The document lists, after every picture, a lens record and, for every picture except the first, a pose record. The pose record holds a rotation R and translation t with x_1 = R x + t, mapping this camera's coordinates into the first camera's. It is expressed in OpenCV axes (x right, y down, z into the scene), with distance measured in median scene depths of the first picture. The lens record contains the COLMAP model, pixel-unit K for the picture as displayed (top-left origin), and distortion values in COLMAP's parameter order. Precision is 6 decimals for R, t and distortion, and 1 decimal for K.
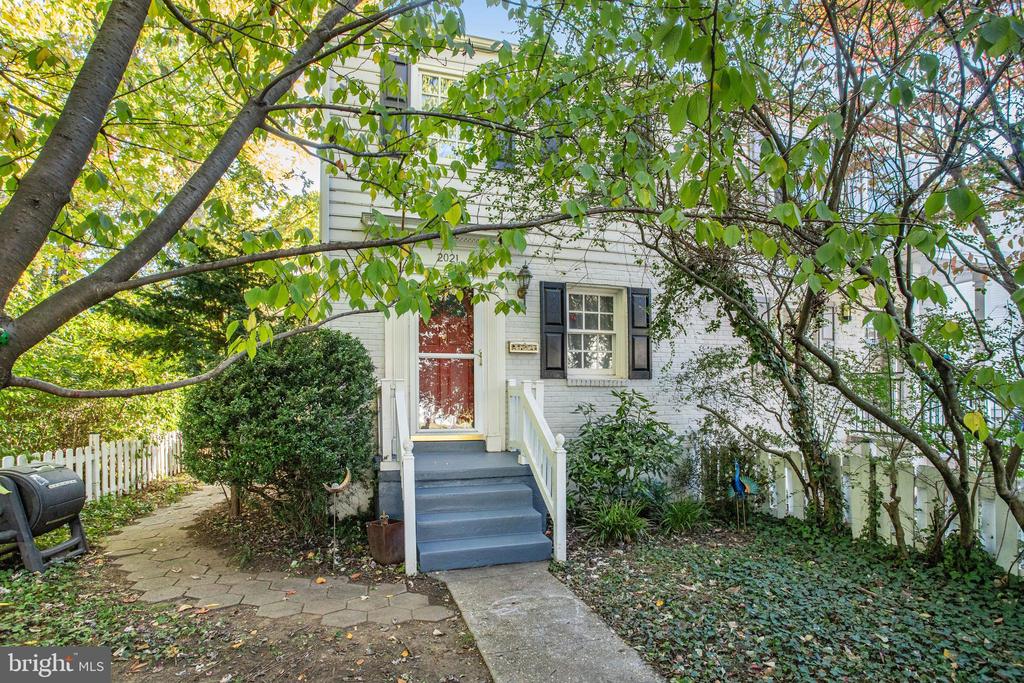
lens RADIAL K [[466.6, 0, 509.8], [0, 466.6, 319.5], [0, 0, 1]] dist [-0.055377, 0.017810]
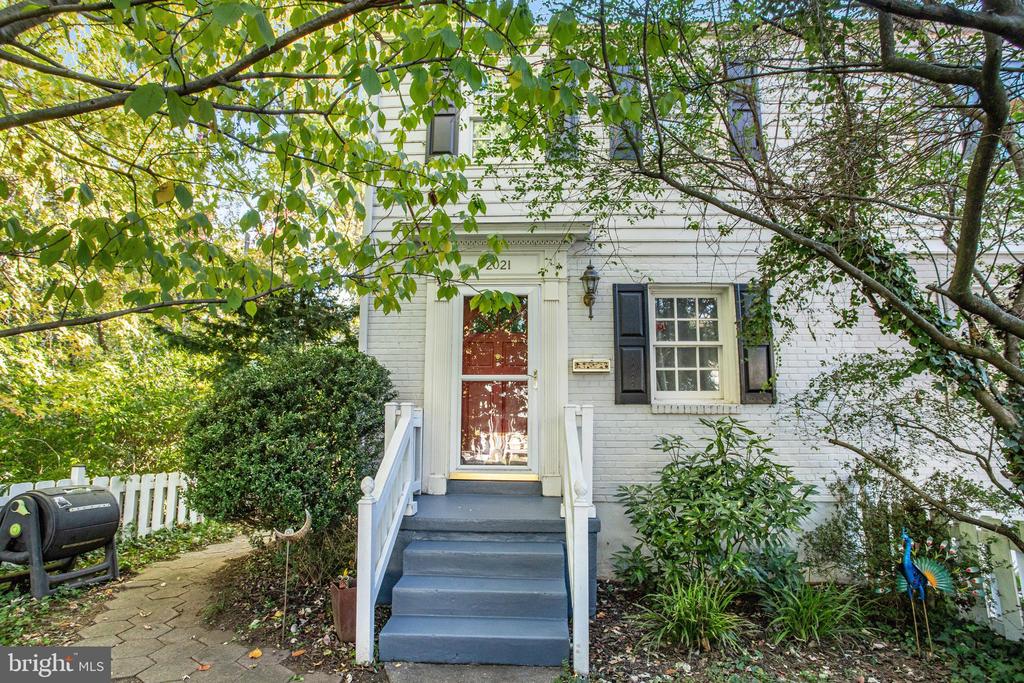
lens RADIAL K [[466.6, 0, 509.8], [0, 466.6, 319.5], [0, 0, 1]] dist [-0.055377, 0.017810]
pose [[0.949103, -0.063268, -0.308545, 0.184200], [0.041281, 0.996154, -0.077284, 0.045552], [0.312248, 0.060613, 0.948065, 0.230776]]
